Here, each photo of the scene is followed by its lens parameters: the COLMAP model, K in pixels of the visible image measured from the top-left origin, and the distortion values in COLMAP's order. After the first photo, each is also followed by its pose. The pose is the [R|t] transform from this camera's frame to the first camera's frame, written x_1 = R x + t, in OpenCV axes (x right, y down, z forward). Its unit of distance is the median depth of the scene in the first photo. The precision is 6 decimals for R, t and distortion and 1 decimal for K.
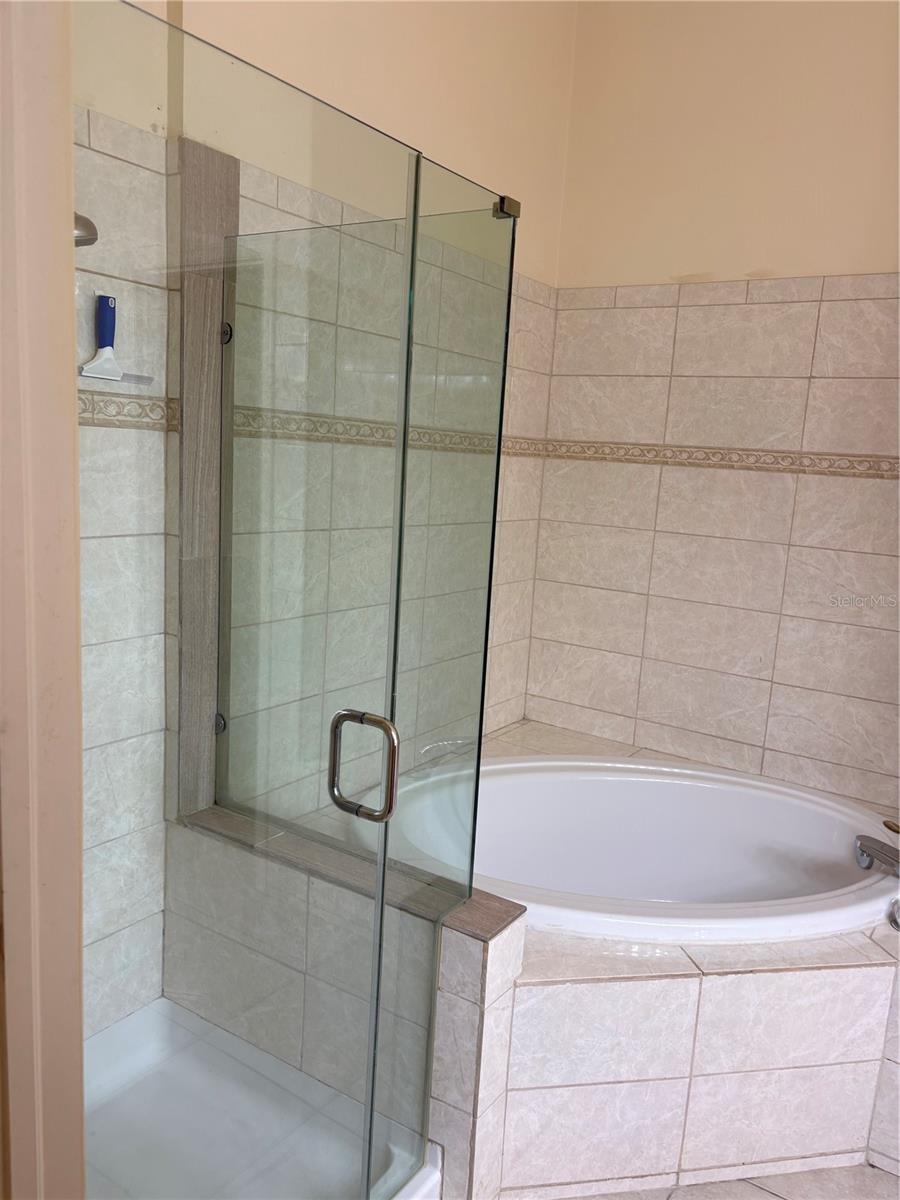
lens RADIAL K [[914.1, 0, 449.4], [0, 914.1, 617.8], [0, 0, 1]] dist [0.056556, -0.047762]
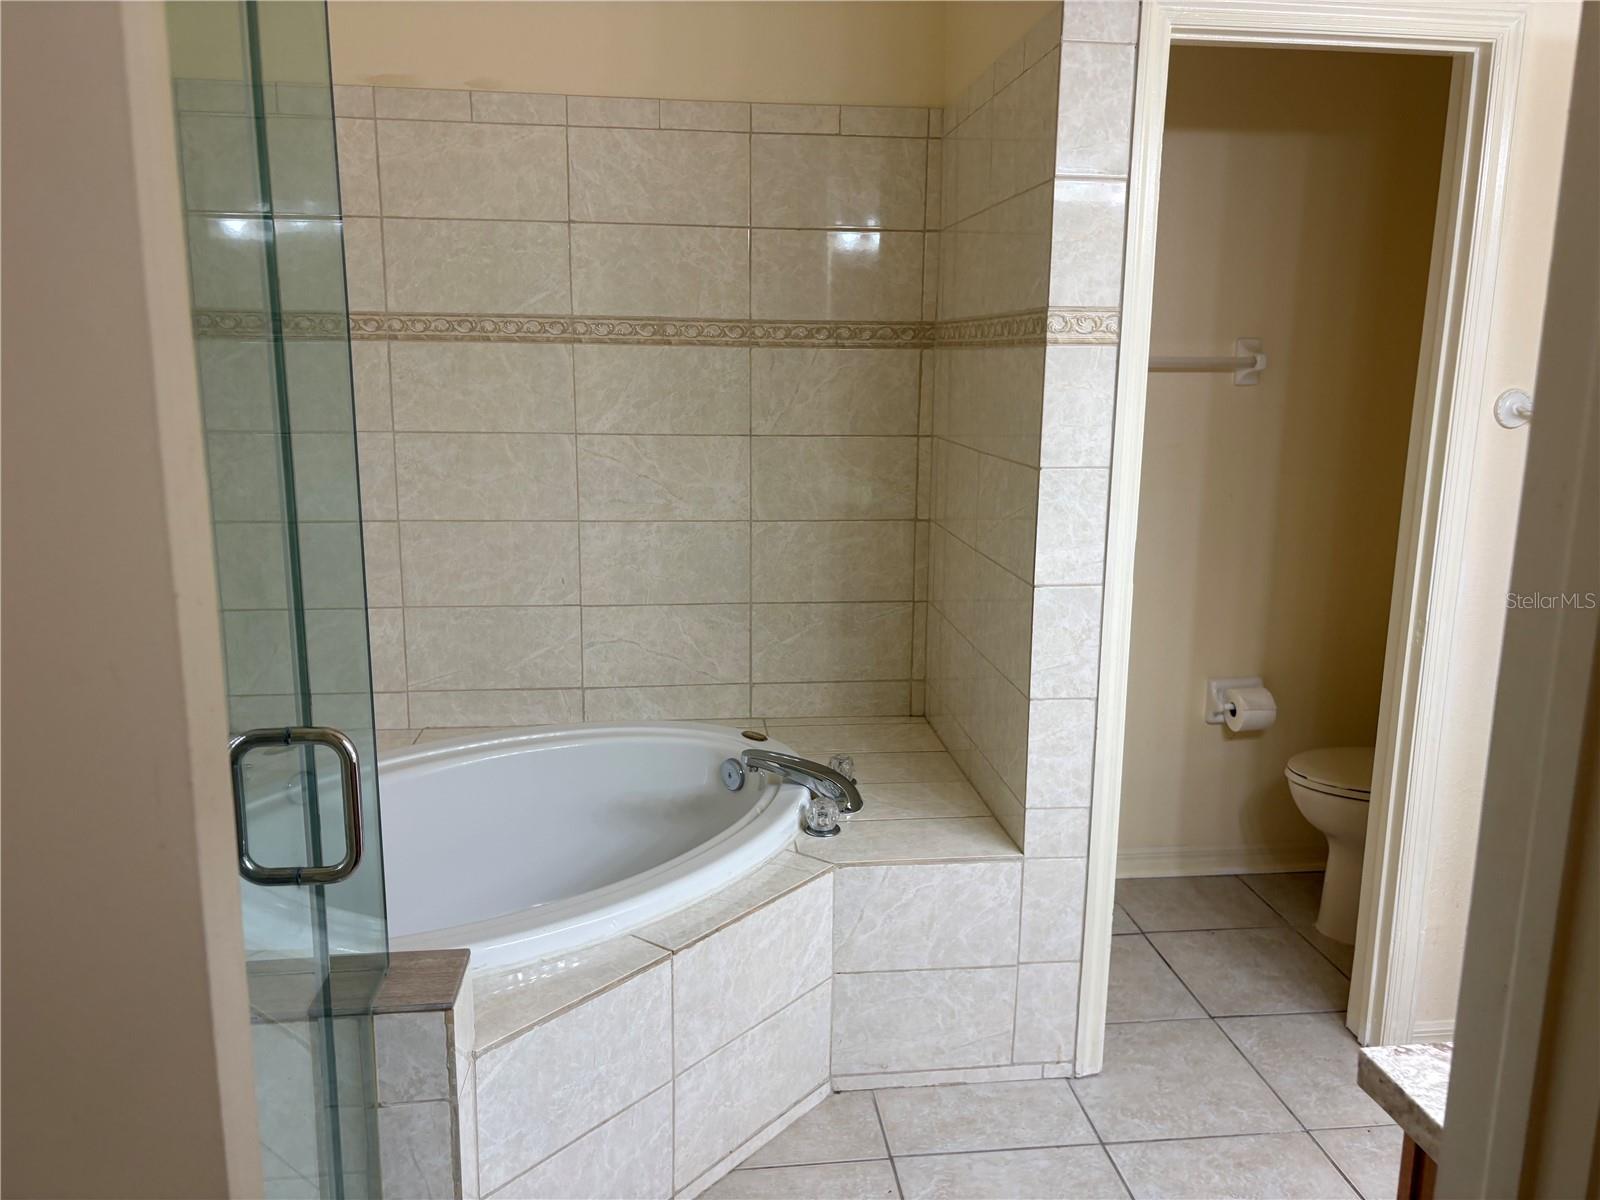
lens RADIAL K [[1218.7, 0, 801.6], [0, 1218.7, 605.5], [0, 0, 1]] dist [0.056556, -0.047762]
pose [[0.769575, -0.181052, 0.612352, -0.167957], [0.153834, 0.983285, 0.097394, -0.005311], [-0.619750, 0.019249, 0.784563, 0.043448]]
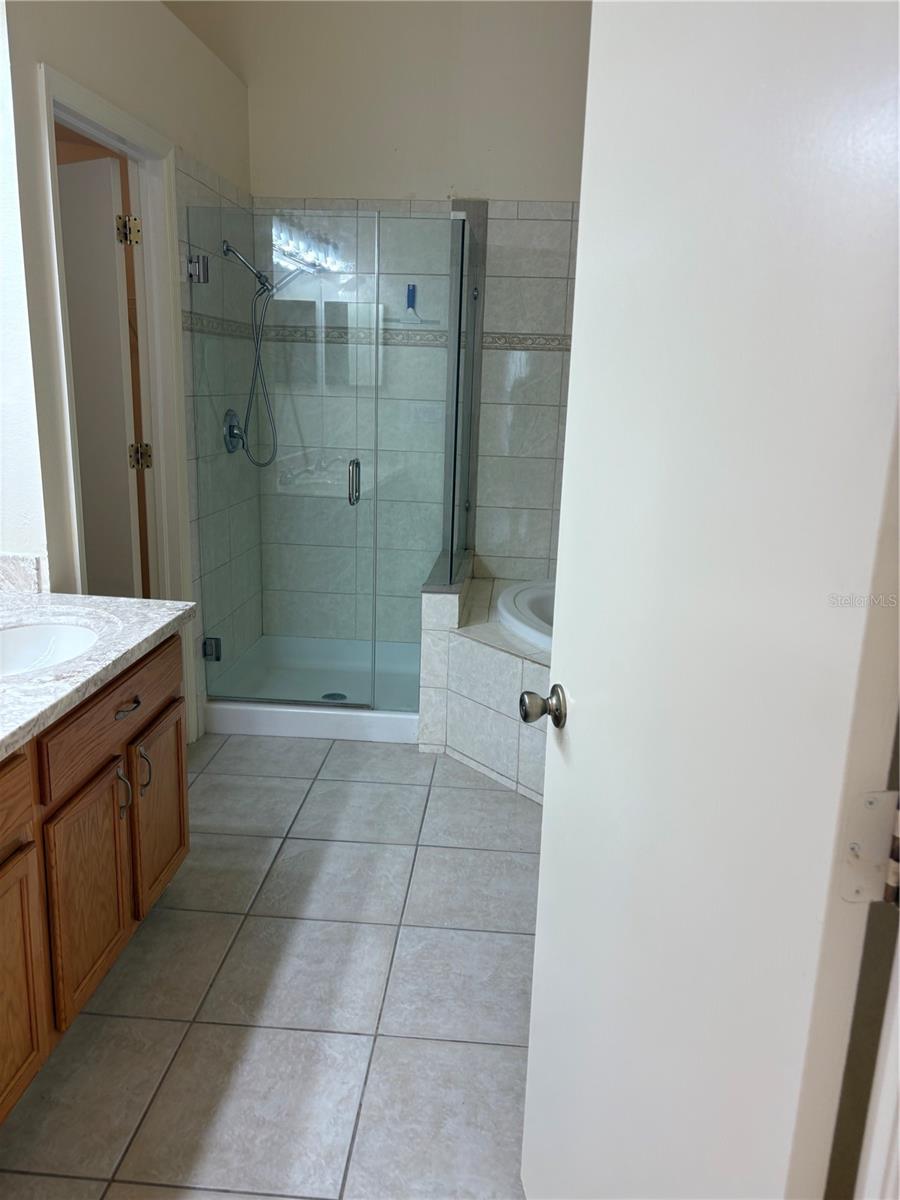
lens RADIAL K [[914.1, 0, 450.8], [0, 914.1, 598.7], [0, 0, 1]] dist [0.056556, -0.047762]
pose [[0.490123, 0.167825, -0.855344, 1.081960], [-0.162382, 0.981692, 0.099568, 0.096191], [0.856394, 0.090092, 0.508402, 0.031617]]
